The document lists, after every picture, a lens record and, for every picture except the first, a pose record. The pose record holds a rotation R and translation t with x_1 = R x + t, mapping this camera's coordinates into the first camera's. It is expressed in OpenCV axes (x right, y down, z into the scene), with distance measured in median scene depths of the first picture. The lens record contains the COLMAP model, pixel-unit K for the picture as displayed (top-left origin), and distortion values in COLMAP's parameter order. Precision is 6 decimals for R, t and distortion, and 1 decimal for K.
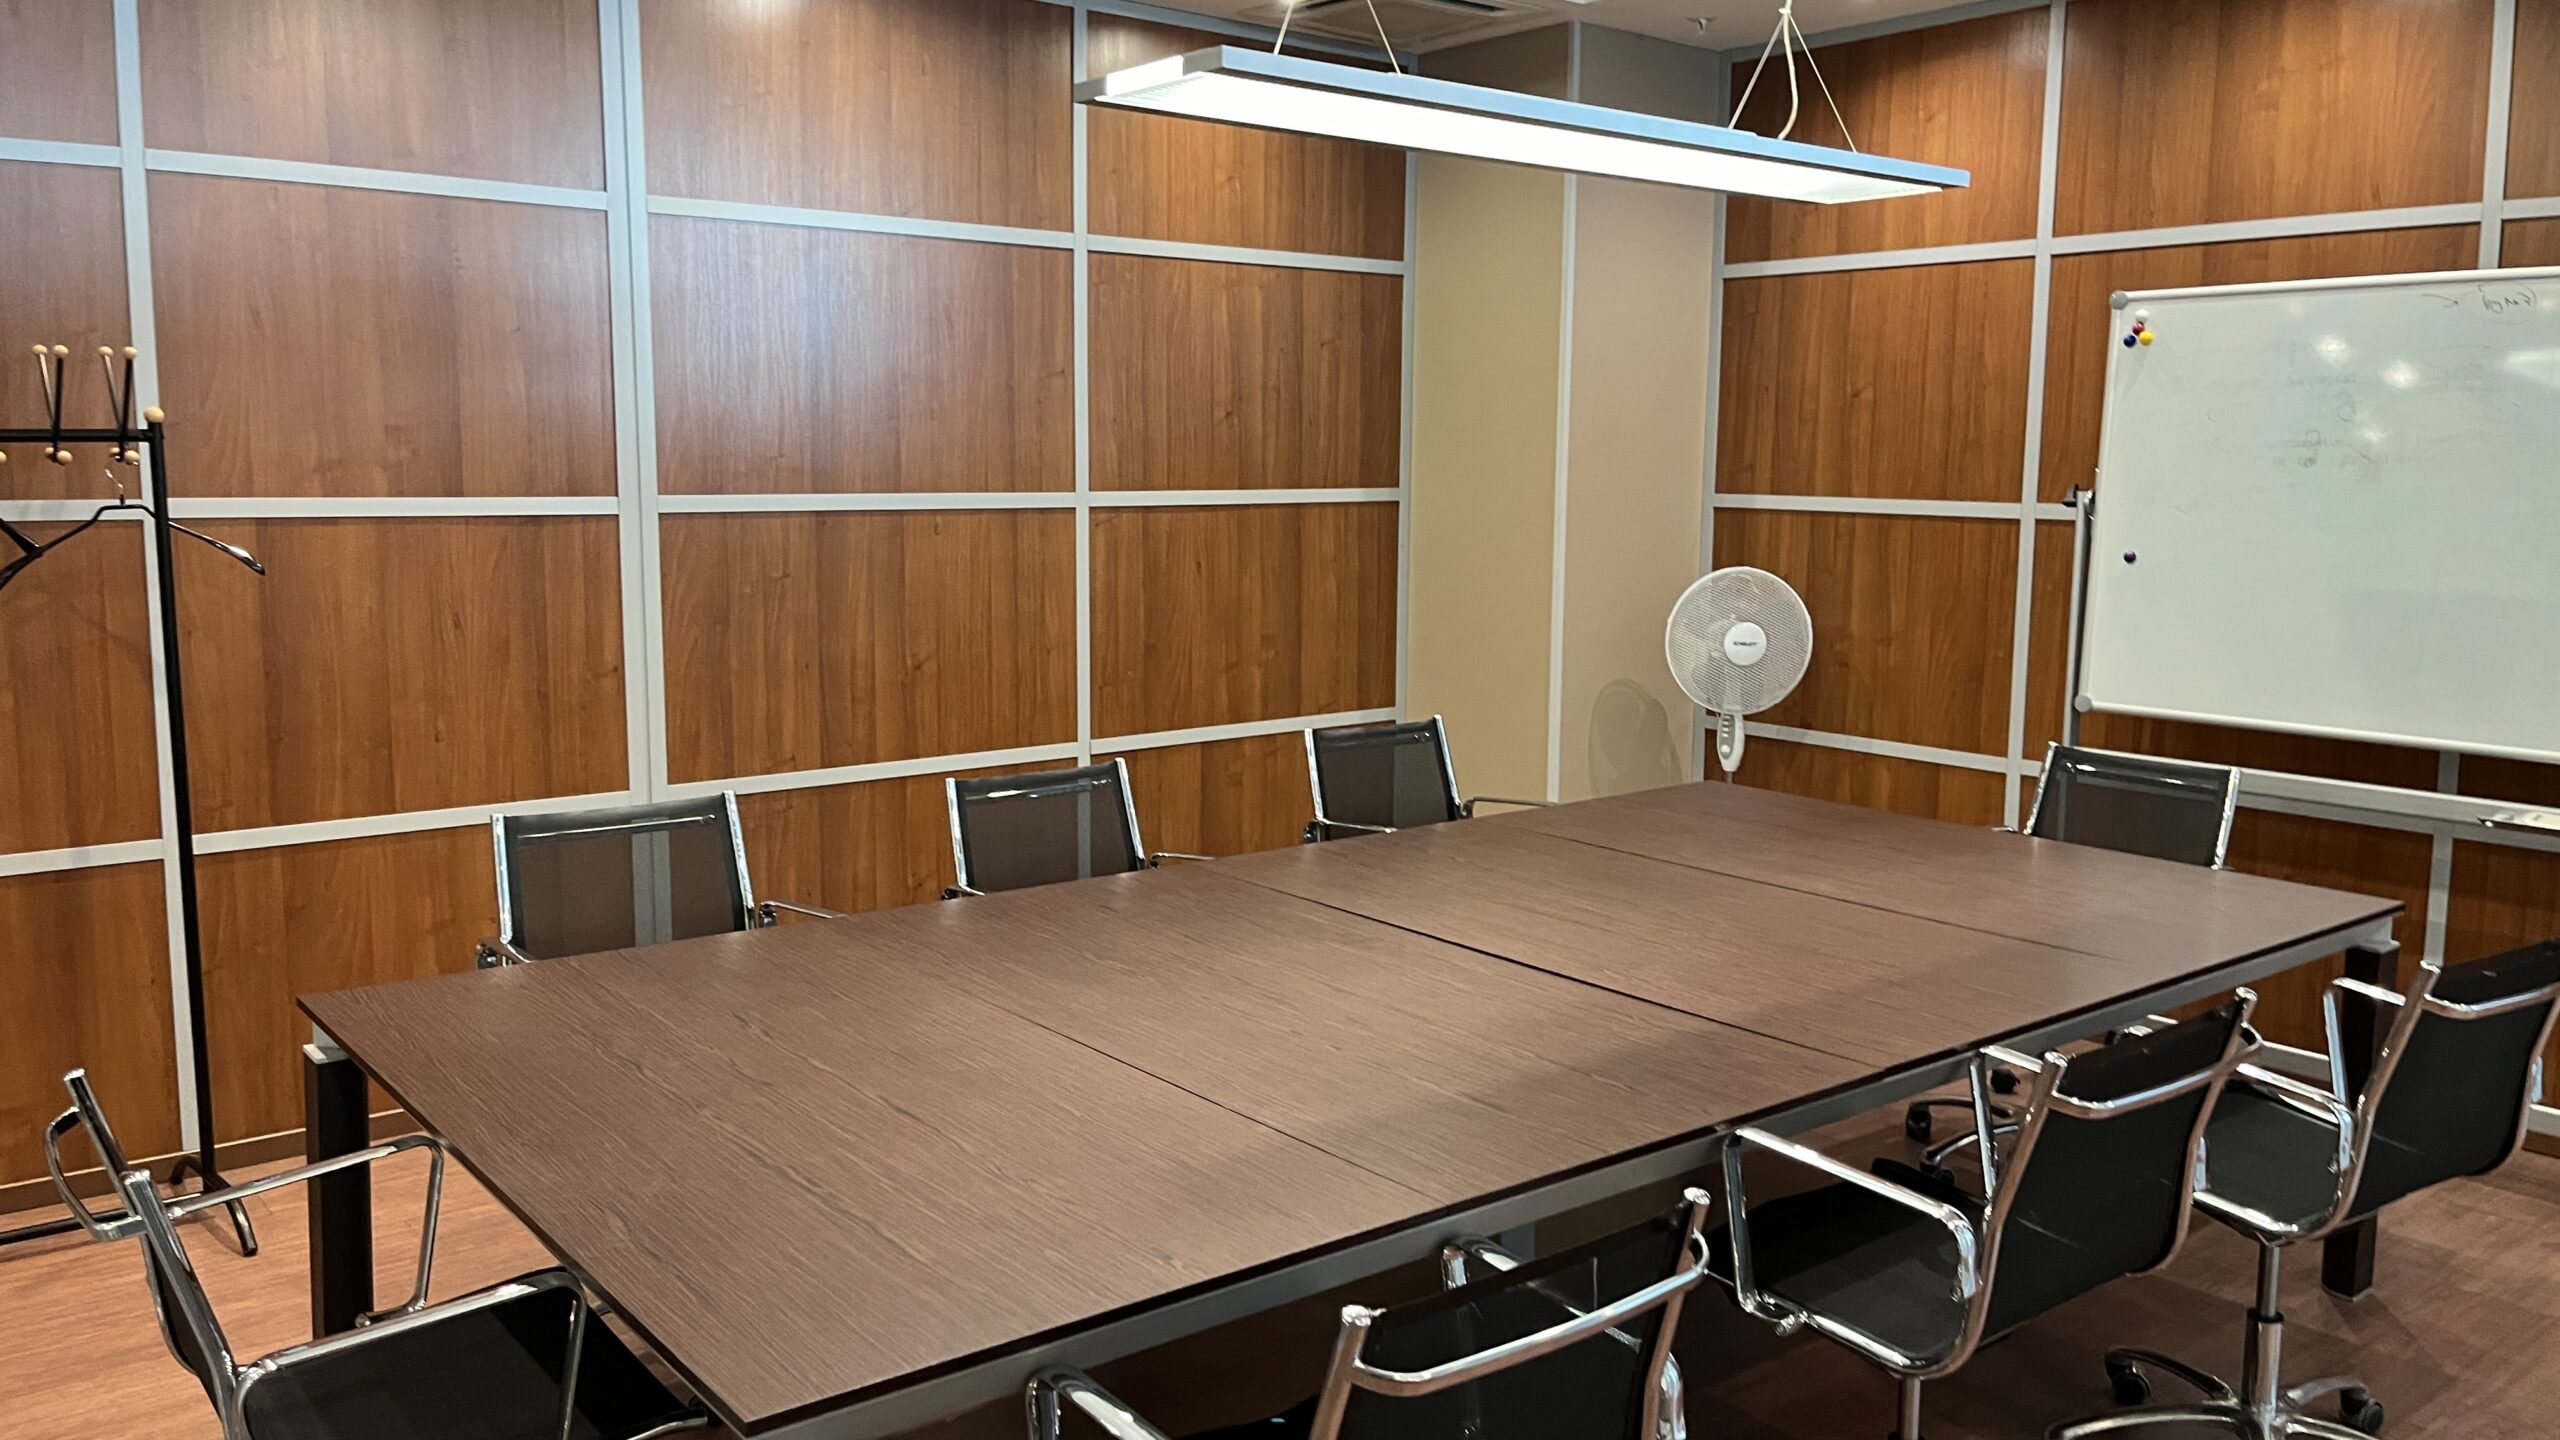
lens RADIAL K [[1926.7, 0, 1270.6], [0, 1926.7, 714.6], [0, 0, 1]] dist [0.009494, 0.006108]
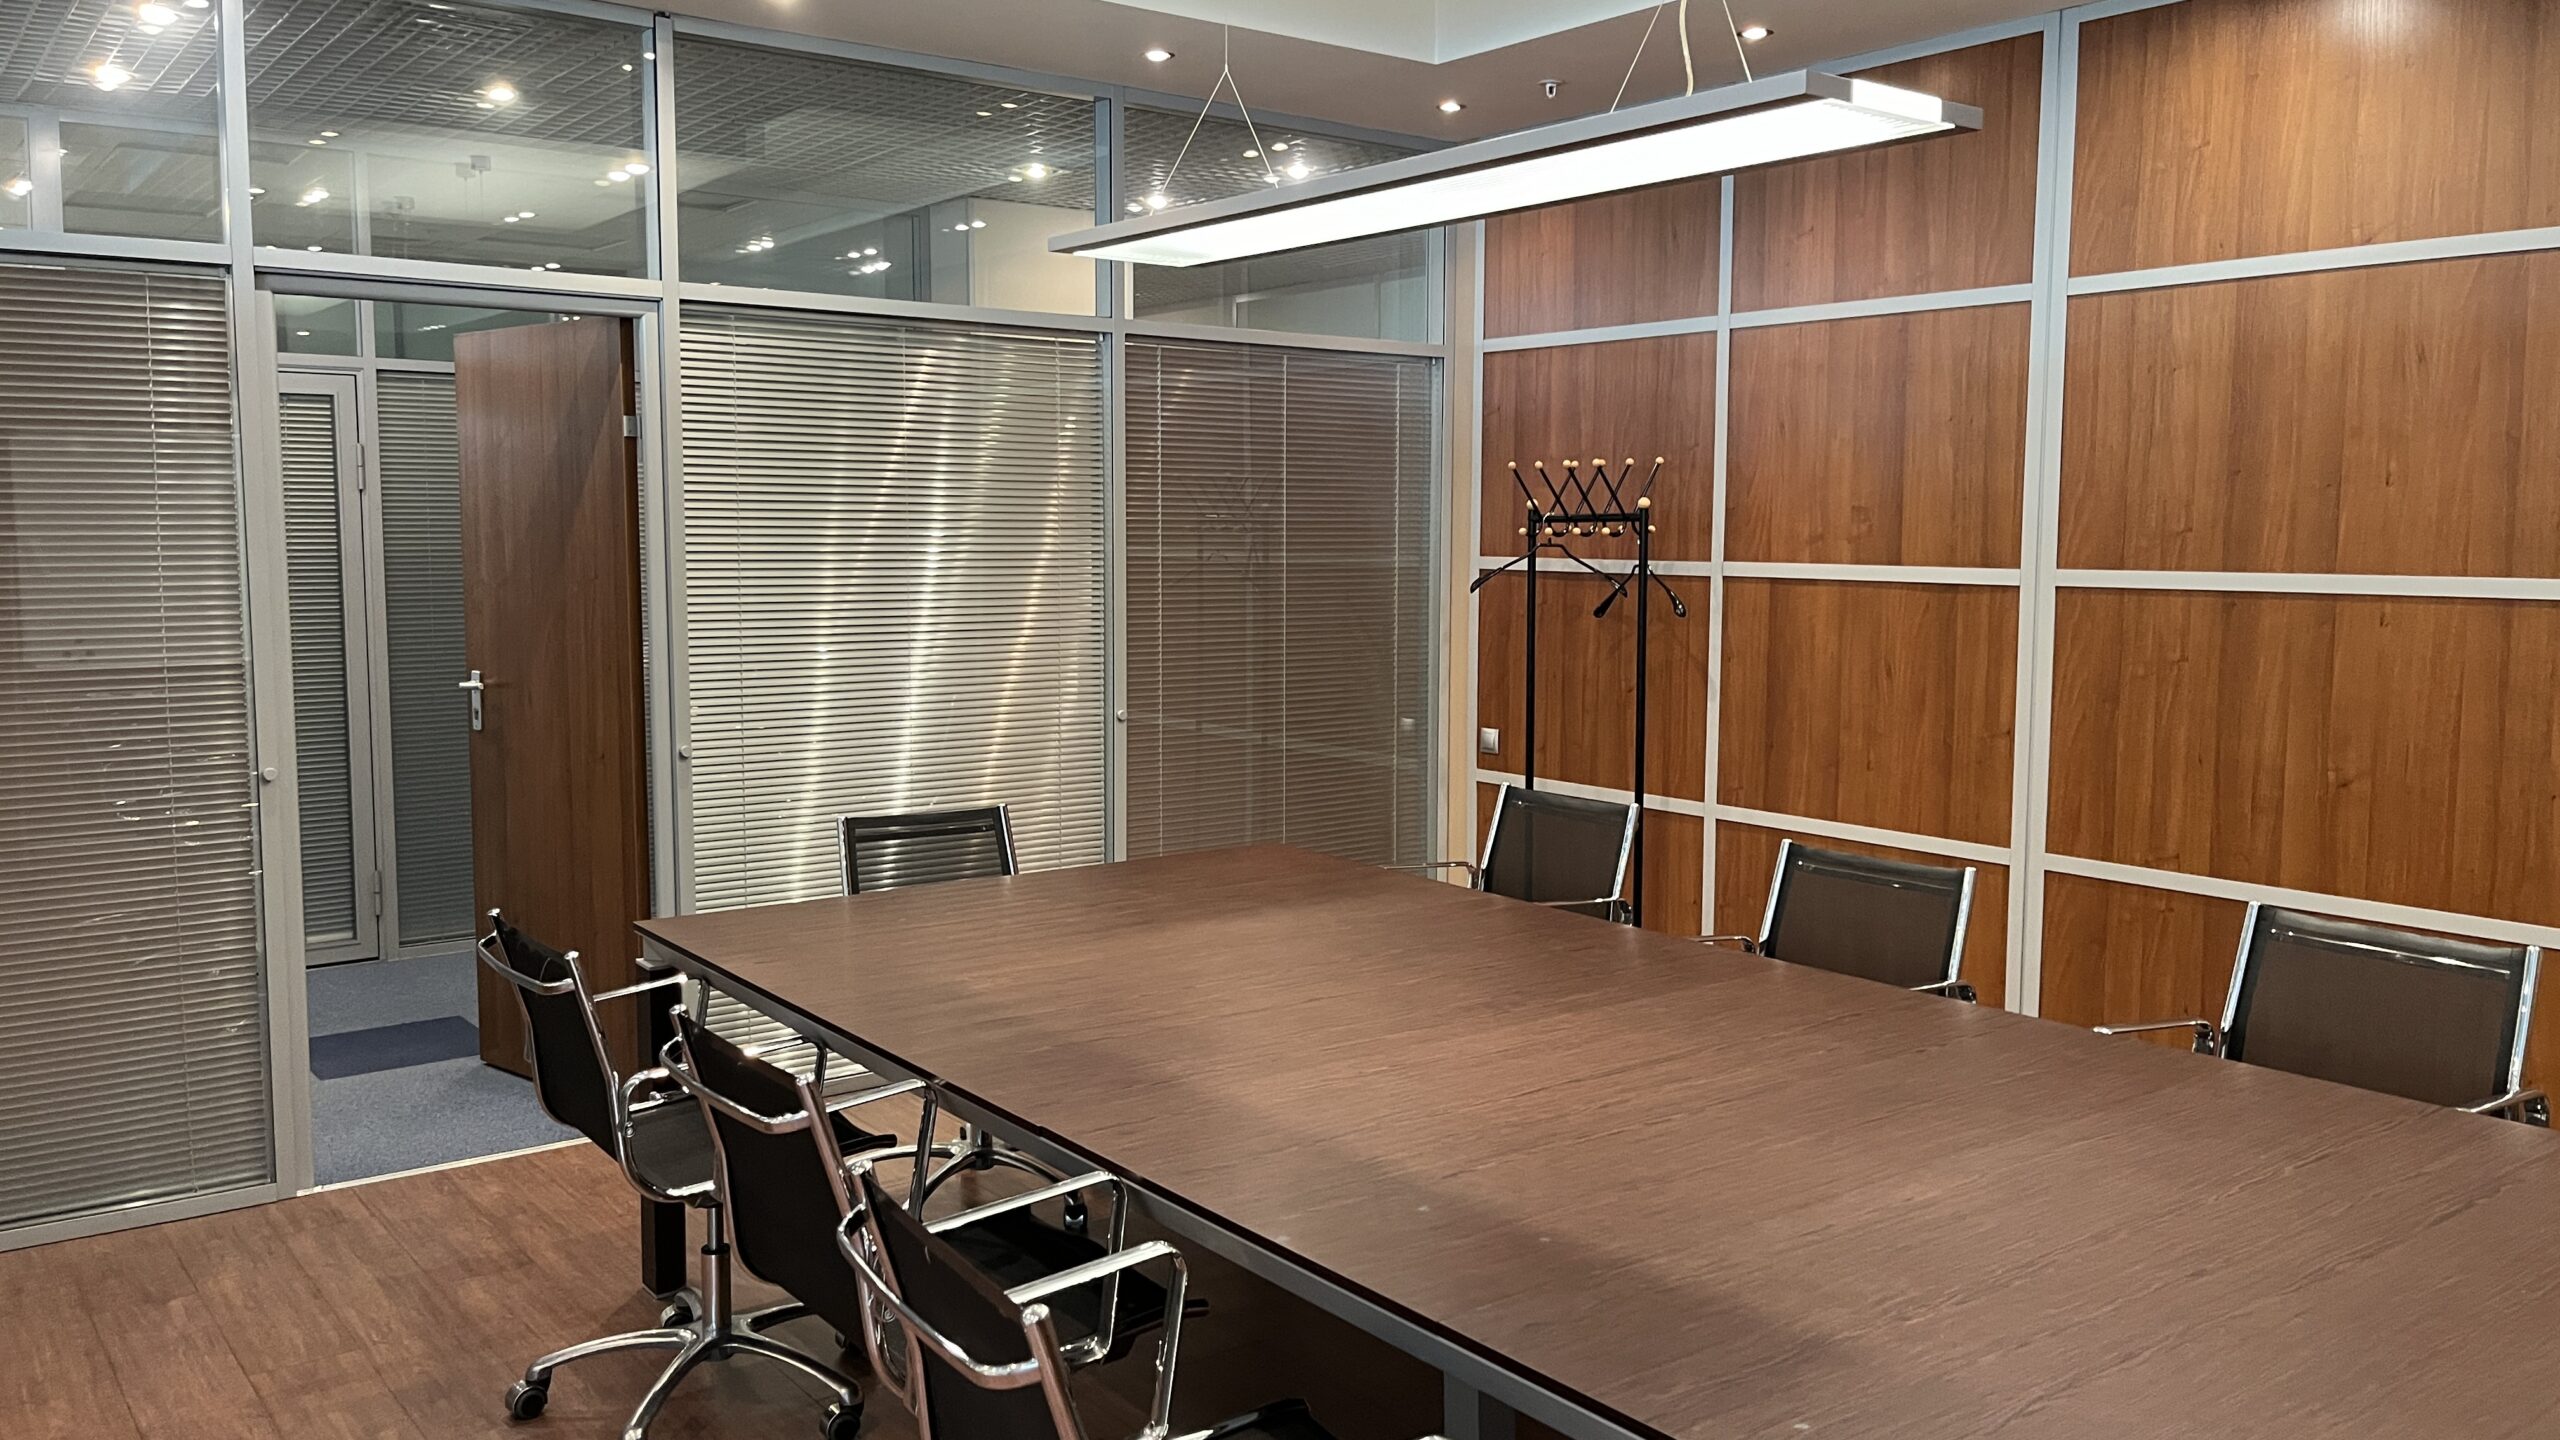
lens RADIAL K [[1926.7, 0, 1271.1], [0, 1926.7, 717.8], [0, 0, 1]] dist [0.009494, 0.006108]
pose [[-0.020206, 0.094515, -0.995318, 0.722799], [-0.136646, 0.985919, 0.096396, -0.078146], [0.990414, 0.137954, -0.007006, 0.609188]]
